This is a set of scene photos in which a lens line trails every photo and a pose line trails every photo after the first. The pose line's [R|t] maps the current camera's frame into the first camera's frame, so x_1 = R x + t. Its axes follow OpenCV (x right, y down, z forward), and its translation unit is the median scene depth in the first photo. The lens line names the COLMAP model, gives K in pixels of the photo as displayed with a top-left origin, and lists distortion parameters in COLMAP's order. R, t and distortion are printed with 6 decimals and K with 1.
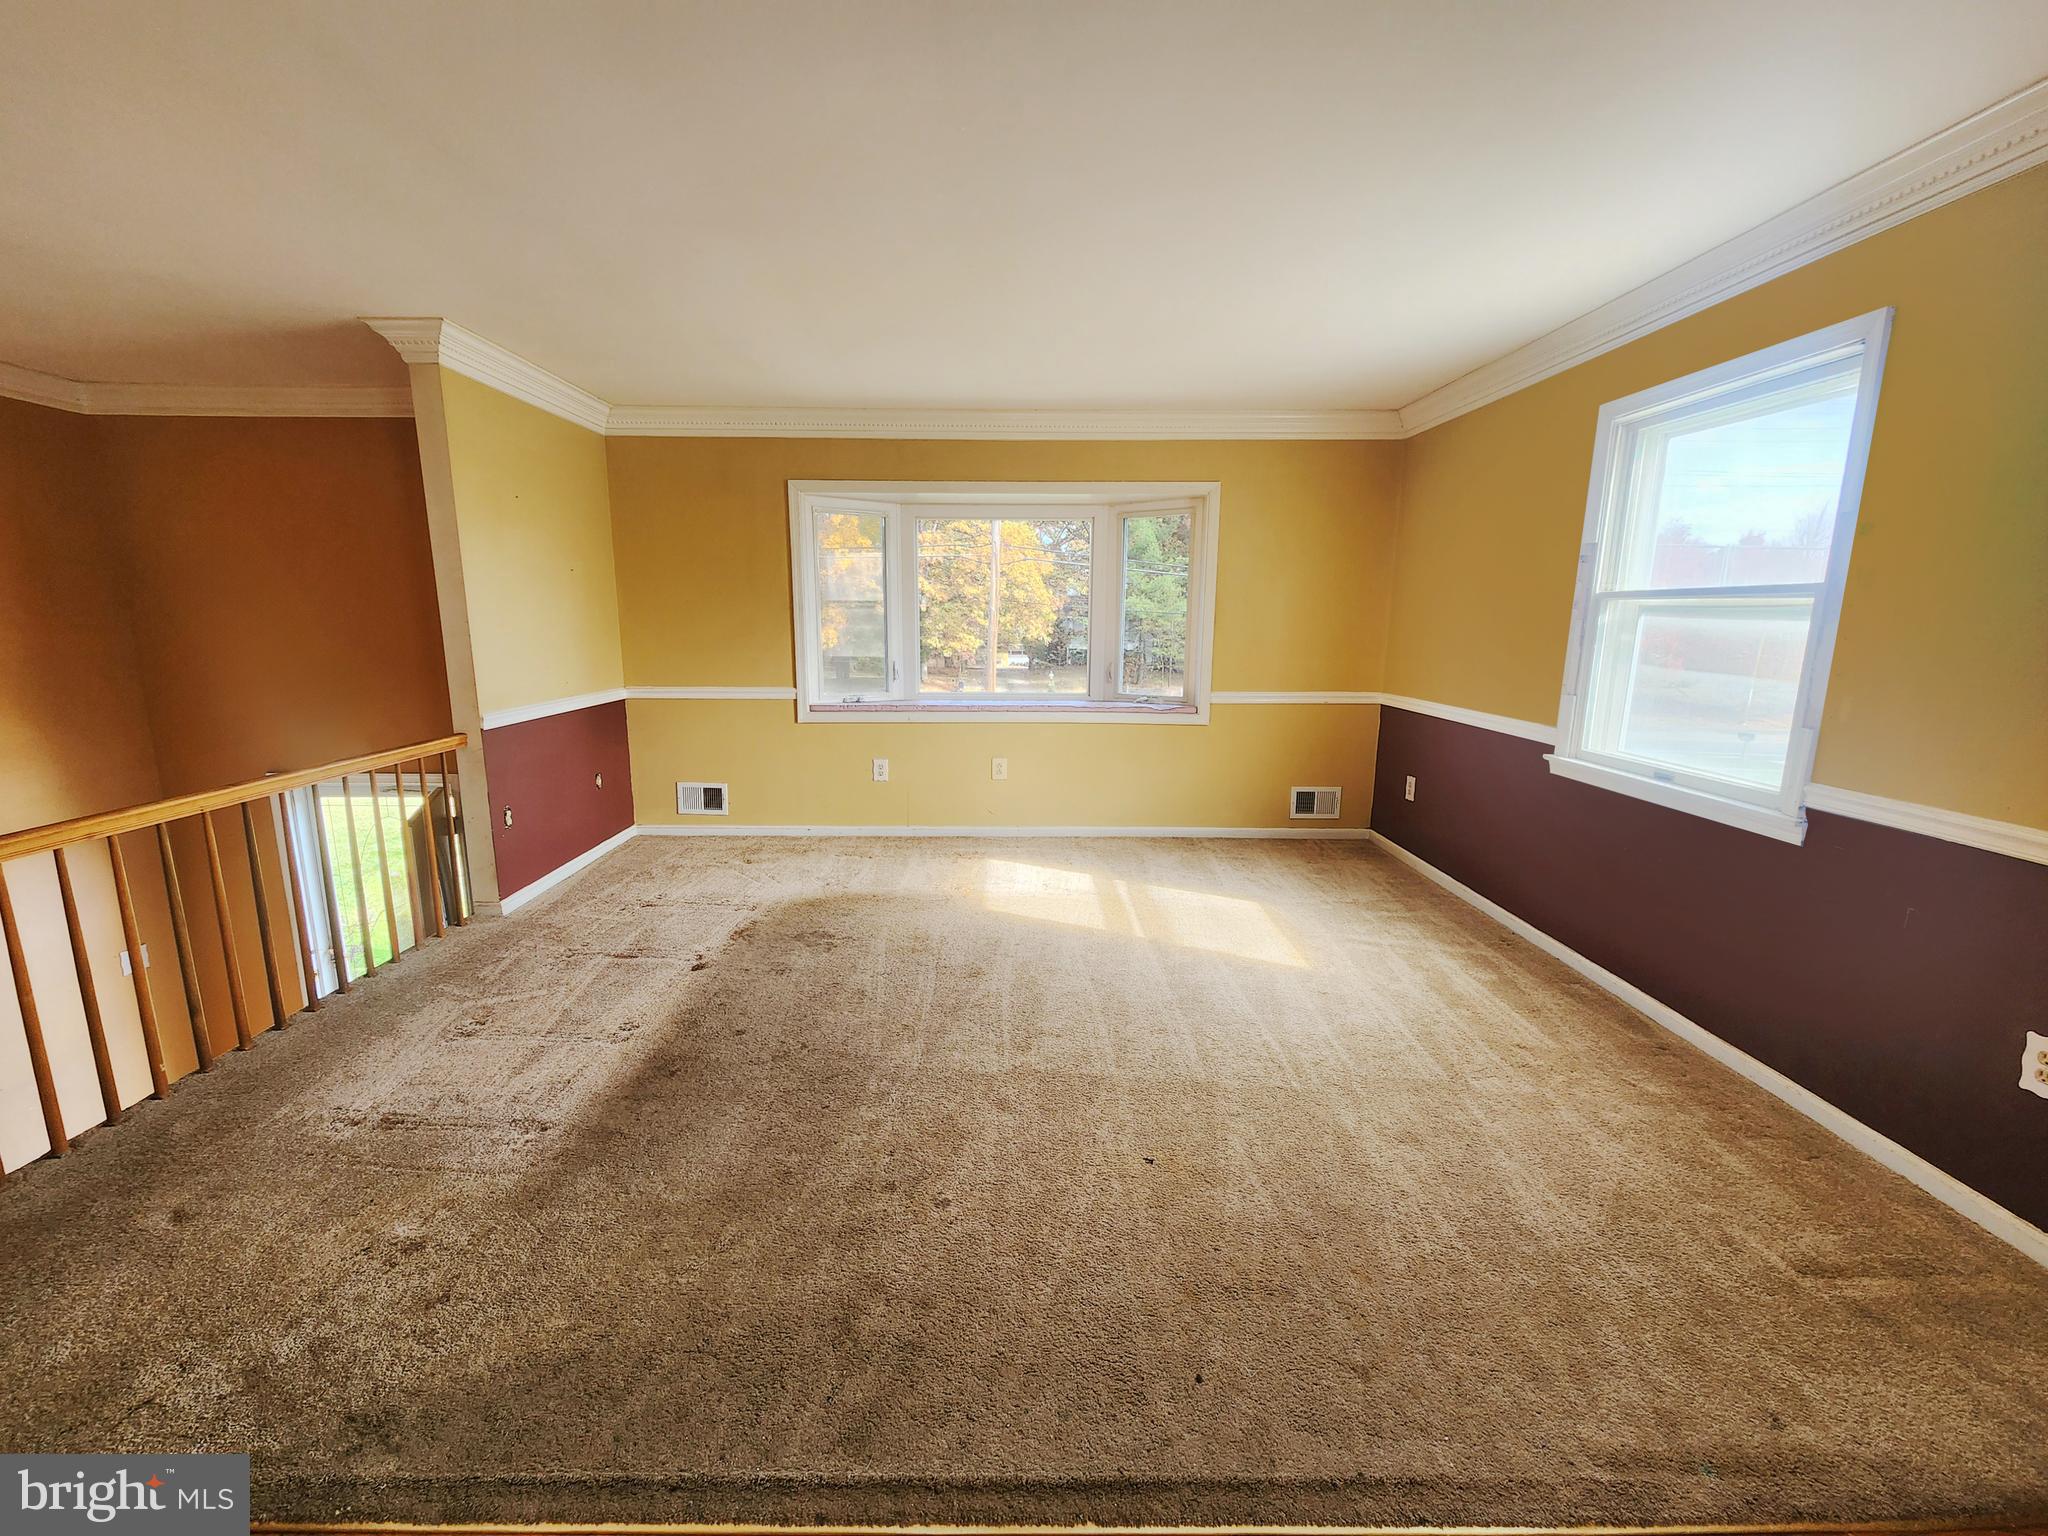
lens RADIAL K [[846.0, 0, 1001.7], [0, 846.0, 765.6], [0, 0, 1]] dist [0.002904, -0.002717]
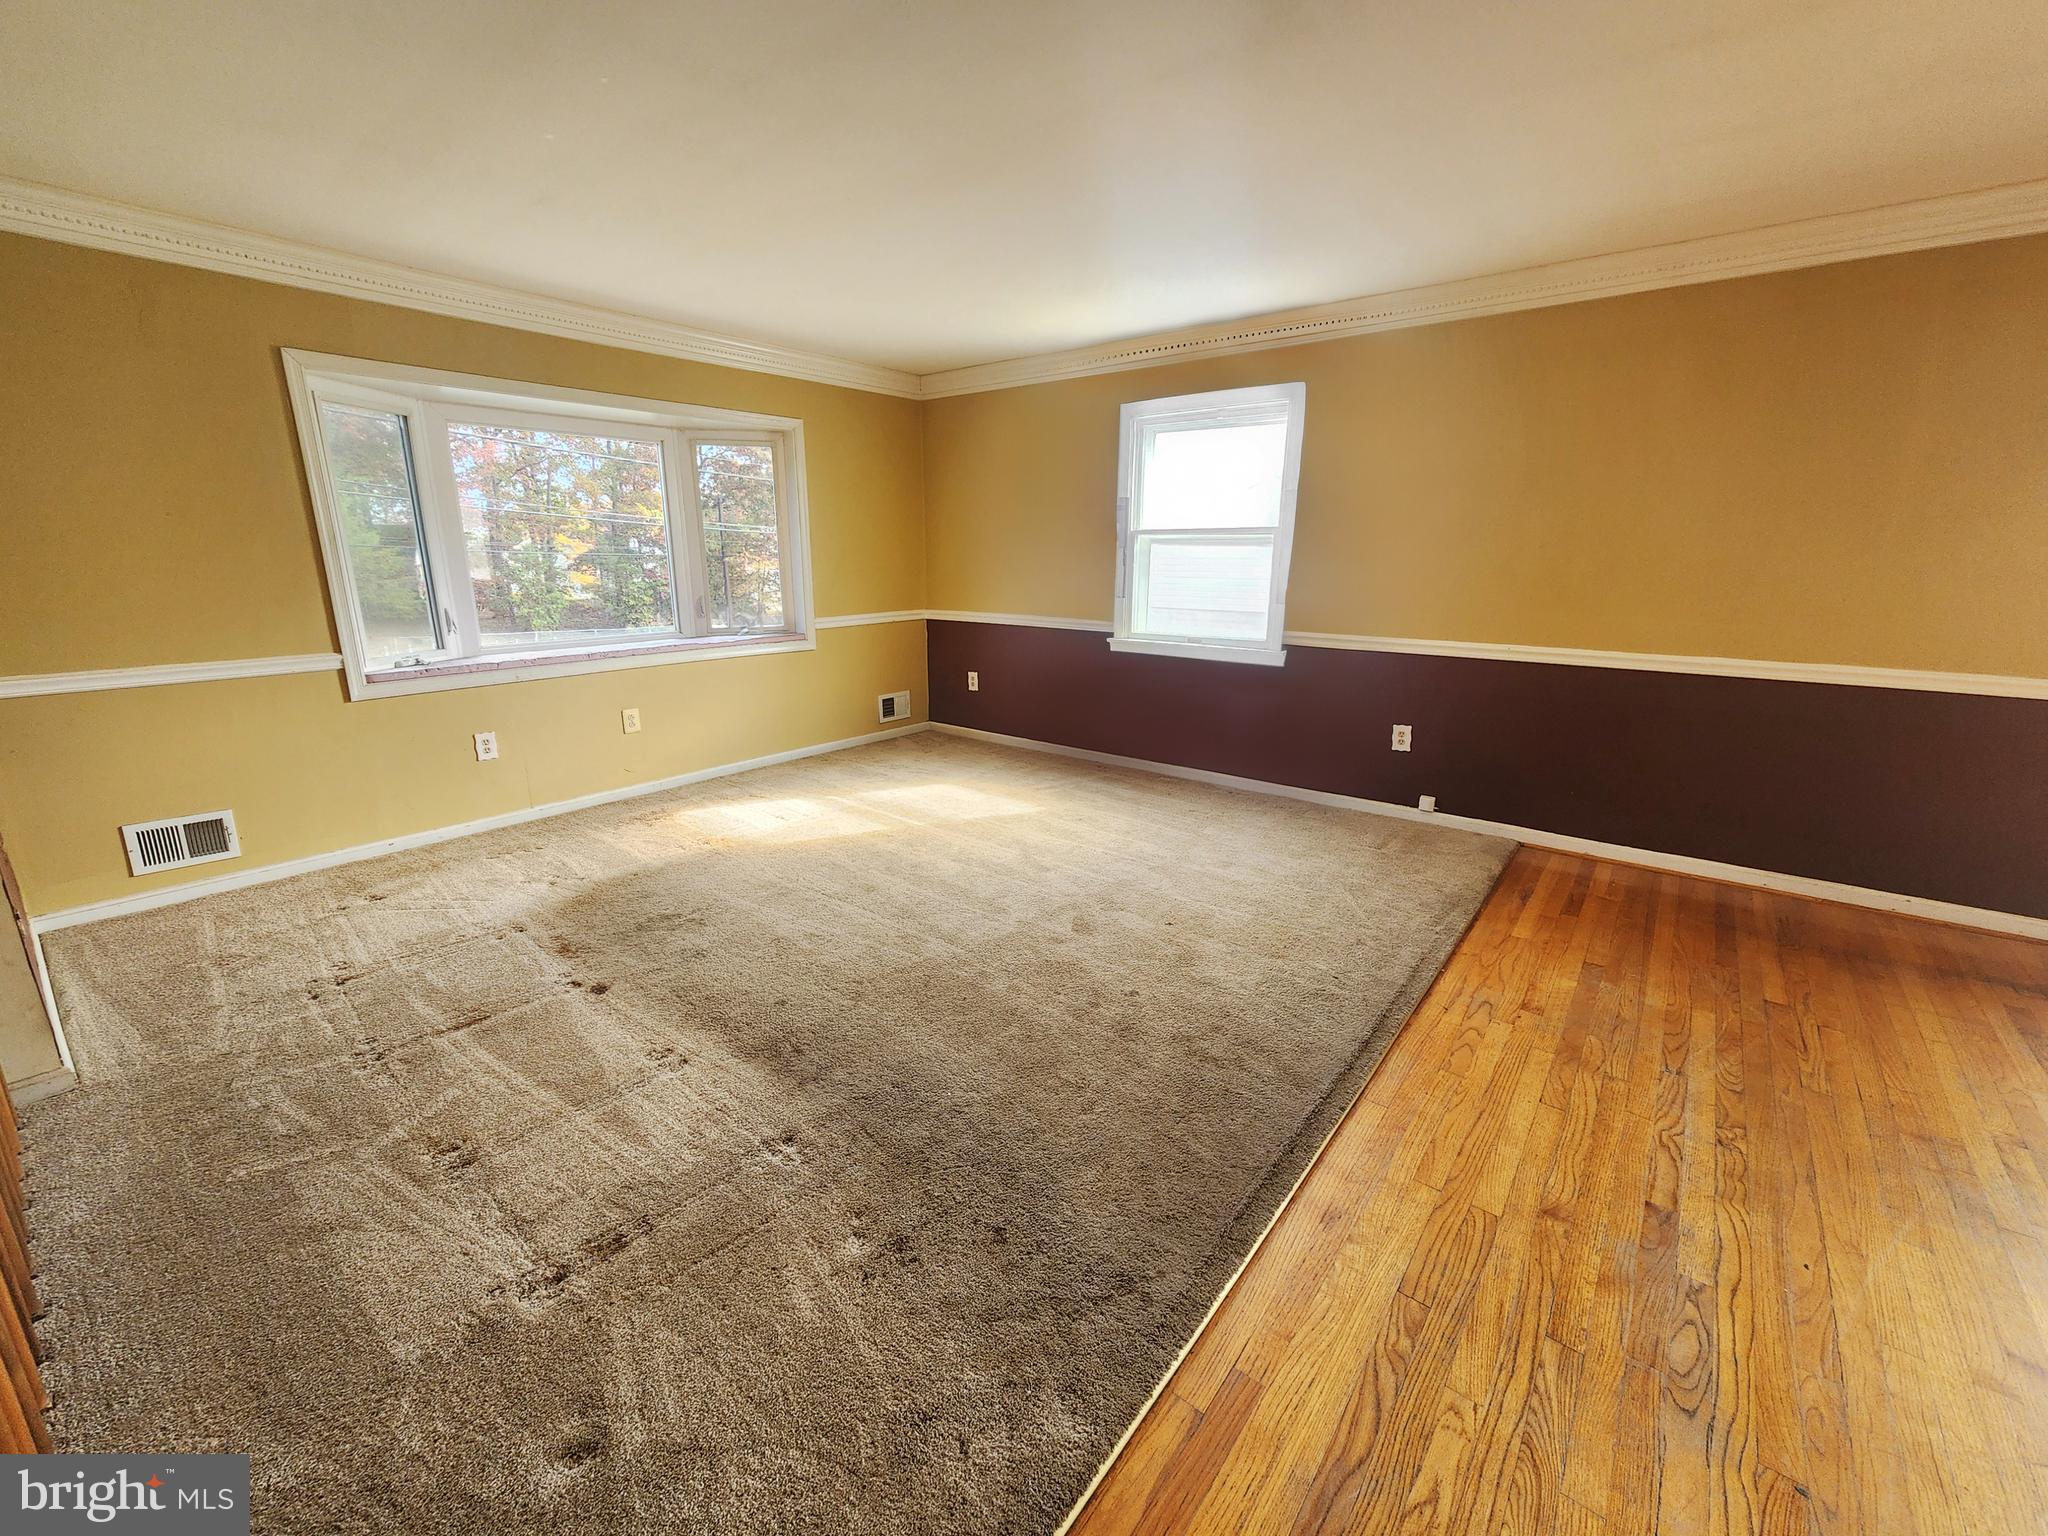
lens RADIAL K [[846.0, 0, 1022.0], [0, 846.0, 758.6], [0, 0, 1]] dist [0.002904, -0.002717]
pose [[0.624618, -0.194144, 0.756413, -0.620867], [0.142511, 0.980677, 0.134024, -0.026070], [-0.767817, 0.024083, 0.640217, 0.153669]]
